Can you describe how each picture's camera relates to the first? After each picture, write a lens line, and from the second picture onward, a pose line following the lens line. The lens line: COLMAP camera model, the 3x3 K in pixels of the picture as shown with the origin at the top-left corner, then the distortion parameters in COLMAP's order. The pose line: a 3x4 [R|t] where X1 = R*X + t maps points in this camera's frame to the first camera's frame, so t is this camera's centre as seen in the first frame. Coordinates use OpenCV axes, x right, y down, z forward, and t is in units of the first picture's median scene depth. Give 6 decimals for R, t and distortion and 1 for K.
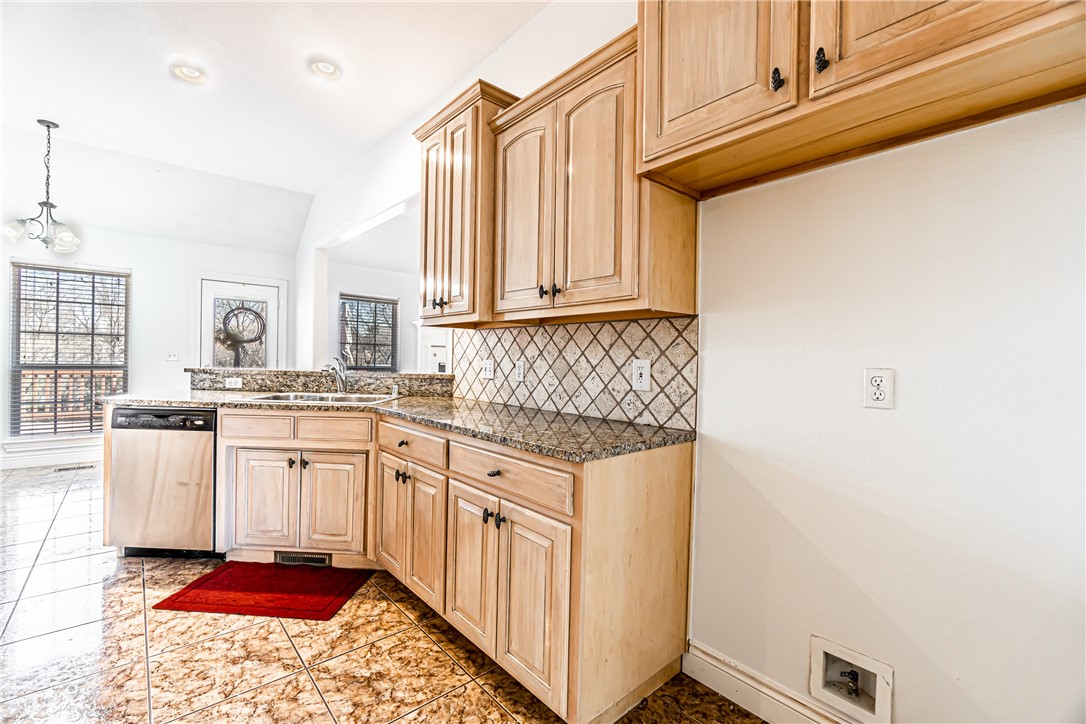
lens RADIAL K [[467.5, 0, 544.8], [0, 467.5, 363.6], [0, 0, 1]] dist [-0.005229, 0.001887]
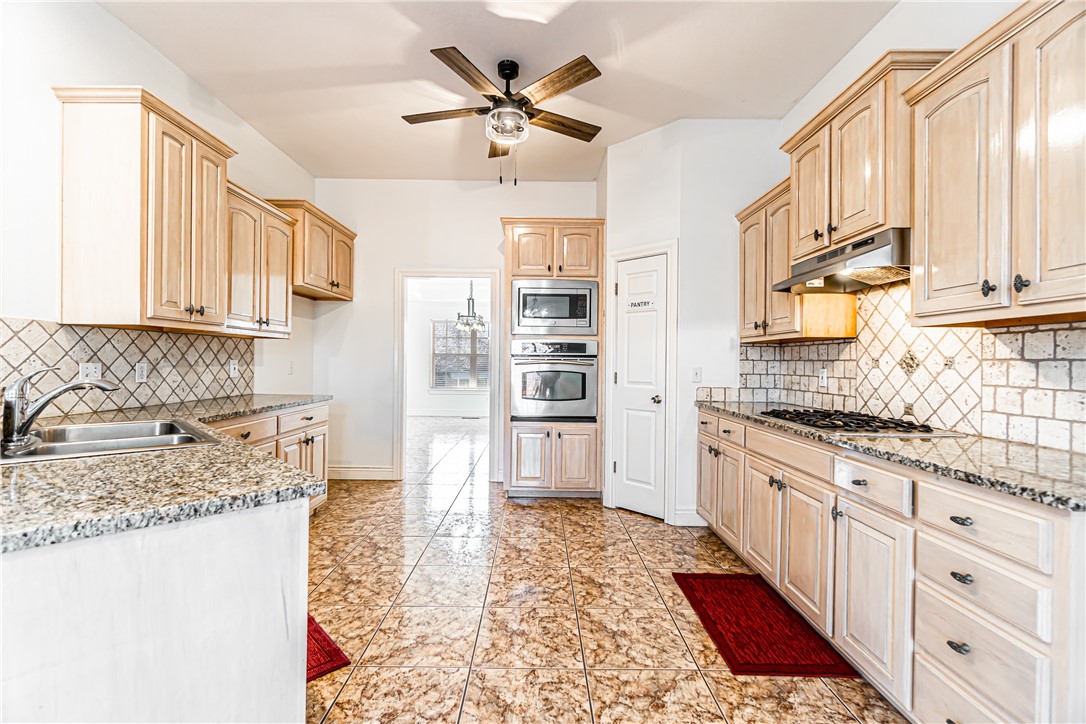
lens RADIAL K [[467.5, 0, 532.5], [0, 467.5, 363.7], [0, 0, 1]] dist [-0.005229, 0.001887]
pose [[-0.742821, -0.031119, 0.668767, -1.381943], [-0.017733, 0.999483, 0.026812, -0.046995], [-0.669255, 0.008057, -0.742989, 1.181485]]
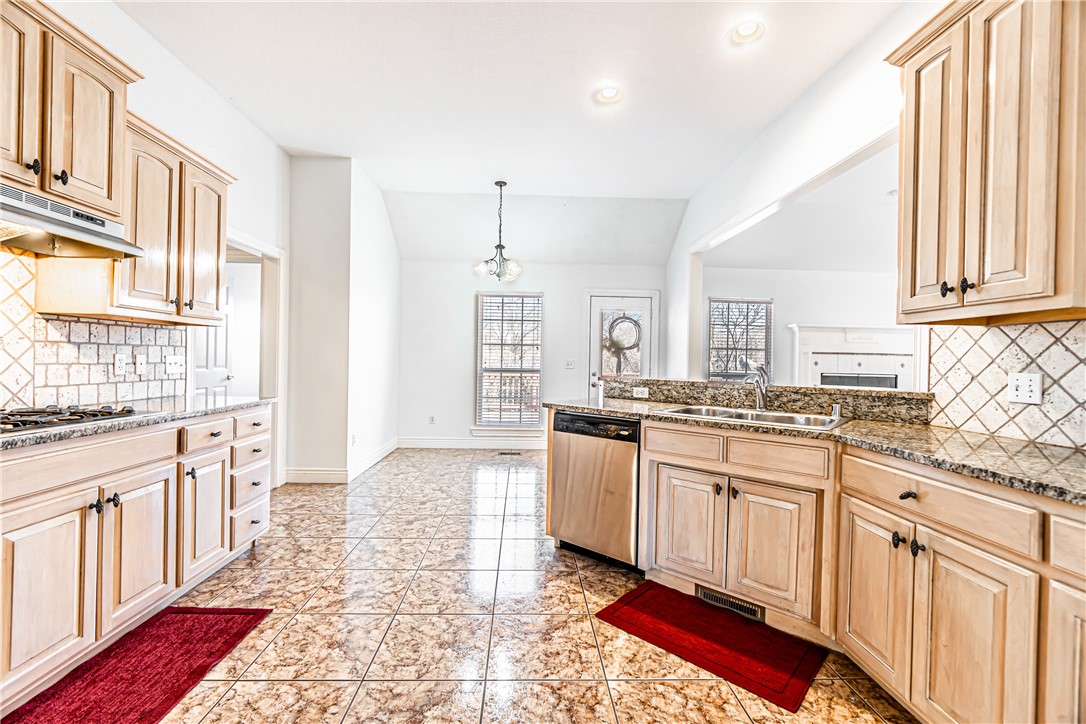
lens RADIAL K [[467.5, 0, 538.1], [0, 467.5, 364.0], [0, 0, 1]] dist [-0.005229, 0.001887]
pose [[0.774874, 0.000804, -0.632115, -0.251144], [-0.010283, 0.999883, -0.011334, -0.006952], [0.632032, 0.015282, 0.774792, 0.108754]]
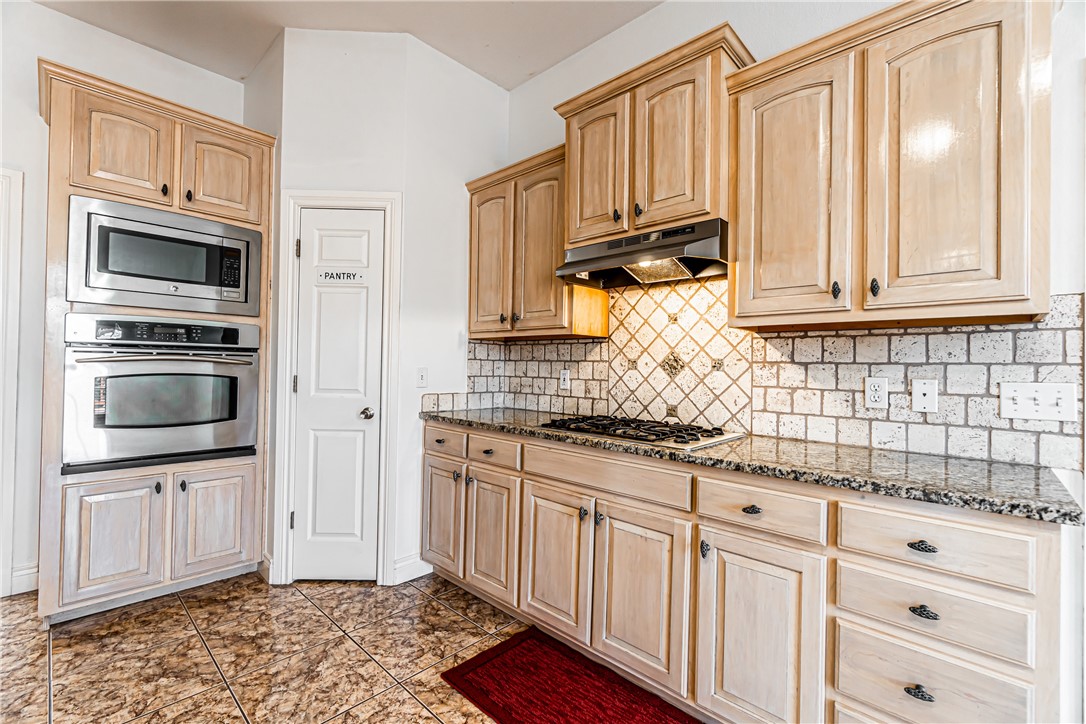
lens RADIAL K [[467.5, 0, 542.4], [0, 467.5, 362.9], [0, 0, 1]] dist [-0.005229, 0.001887]
pose [[-0.995095, -0.040058, -0.090452, -1.004301], [-0.040307, 0.999187, 0.000928, -0.031920], [0.090341, 0.004569, -0.995900, 0.912807]]
